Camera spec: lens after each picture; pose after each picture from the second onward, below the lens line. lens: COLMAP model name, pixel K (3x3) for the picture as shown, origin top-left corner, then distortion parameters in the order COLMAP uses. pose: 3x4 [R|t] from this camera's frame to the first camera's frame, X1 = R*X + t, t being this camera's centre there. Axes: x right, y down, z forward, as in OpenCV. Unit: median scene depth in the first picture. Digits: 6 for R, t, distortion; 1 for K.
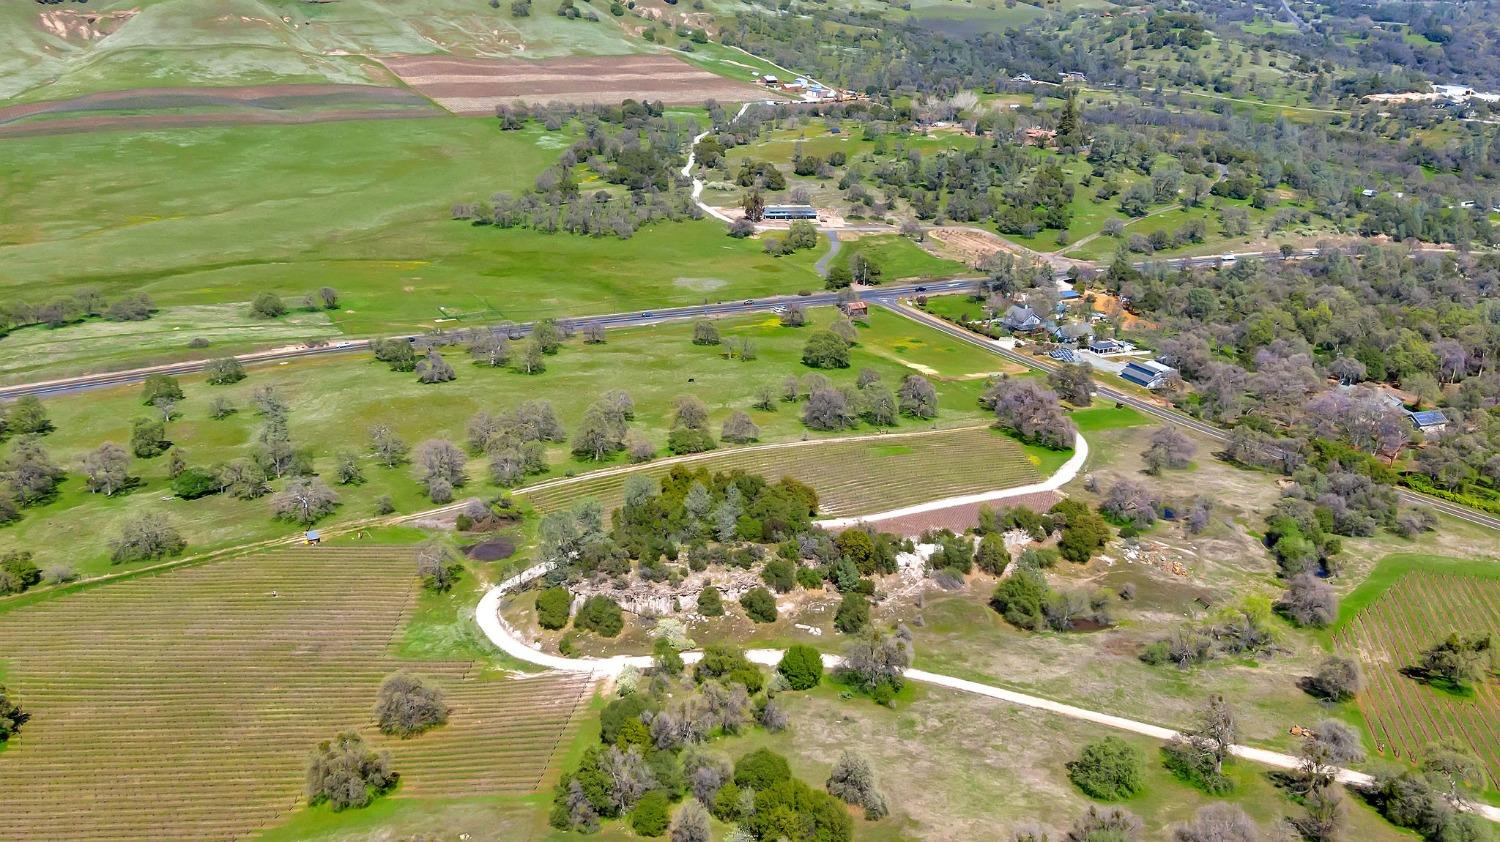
lens RADIAL K [[1388.1, 0, 747.6], [0, 1388.1, 429.2], [0, 0, 1]] dist [0.024242, 0.000000]
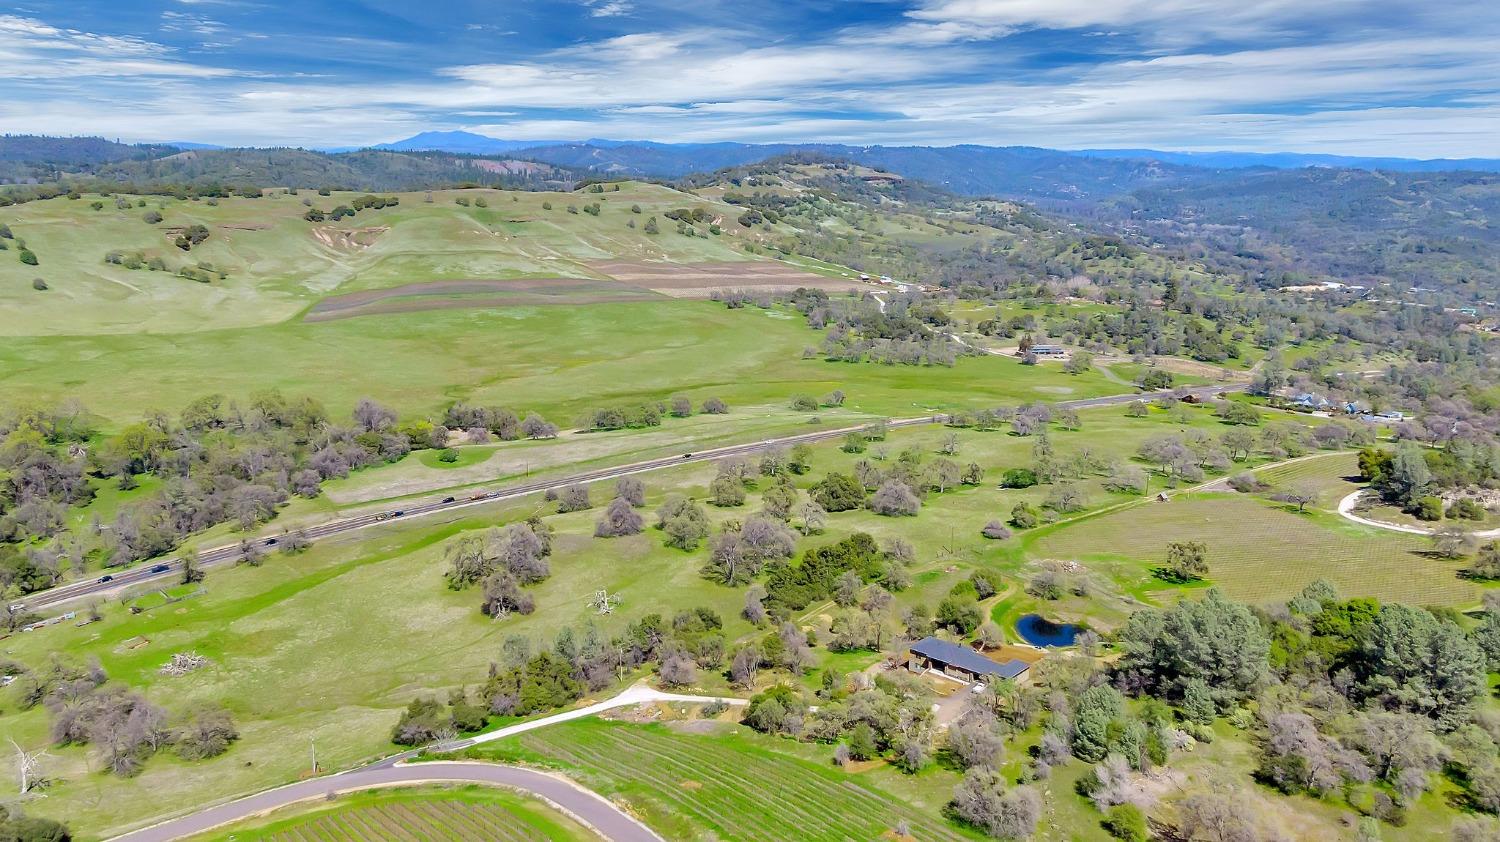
lens RADIAL K [[1158.6, 0, 741.2], [0, 1158.6, 423.3], [0, 0, 1]] dist [0.010845, -0.003367]
pose [[0.990432, -0.018363, 0.136777, -0.352258], [0.037909, 0.989183, -0.141700, 0.059240], [-0.132696, 0.145530, 0.980415, -0.089955]]
